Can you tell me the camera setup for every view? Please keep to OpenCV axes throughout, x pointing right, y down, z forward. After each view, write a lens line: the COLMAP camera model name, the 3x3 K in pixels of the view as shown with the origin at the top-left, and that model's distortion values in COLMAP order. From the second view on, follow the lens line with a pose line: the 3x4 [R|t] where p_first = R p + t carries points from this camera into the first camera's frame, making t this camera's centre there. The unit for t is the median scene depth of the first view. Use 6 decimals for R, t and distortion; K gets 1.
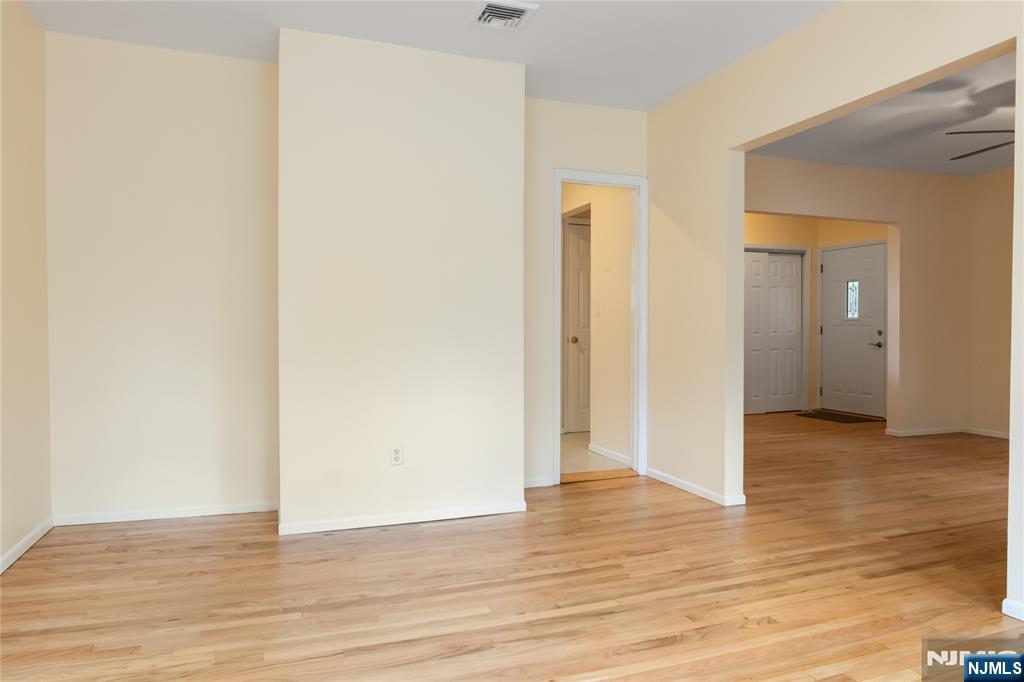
lens RADIAL K [[660.8, 0, 517.4], [0, 660.8, 341.5], [0, 0, 1]] dist [0.006779, 0.001675]
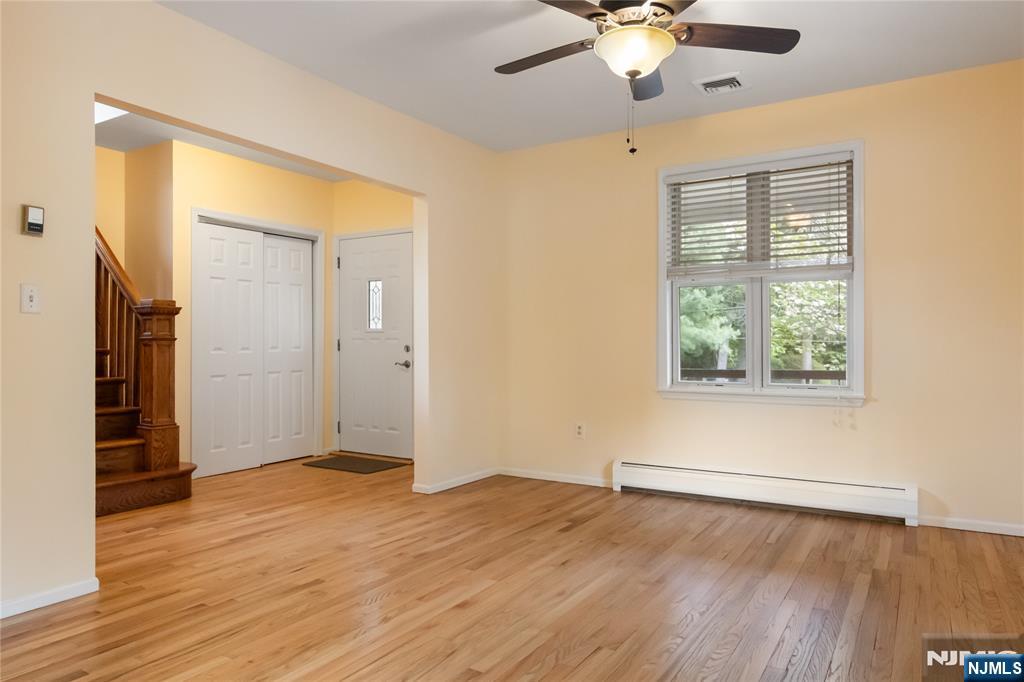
lens RADIAL K [[660.8, 0, 506.3], [0, 660.8, 344.8], [0, 0, 1]] dist [0.006779, 0.001675]
pose [[0.803862, 0.003431, 0.594805, 0.176983], [0.008921, 0.999801, -0.017824, -0.002726], [-0.594748, 0.019634, 0.803672, 0.303579]]
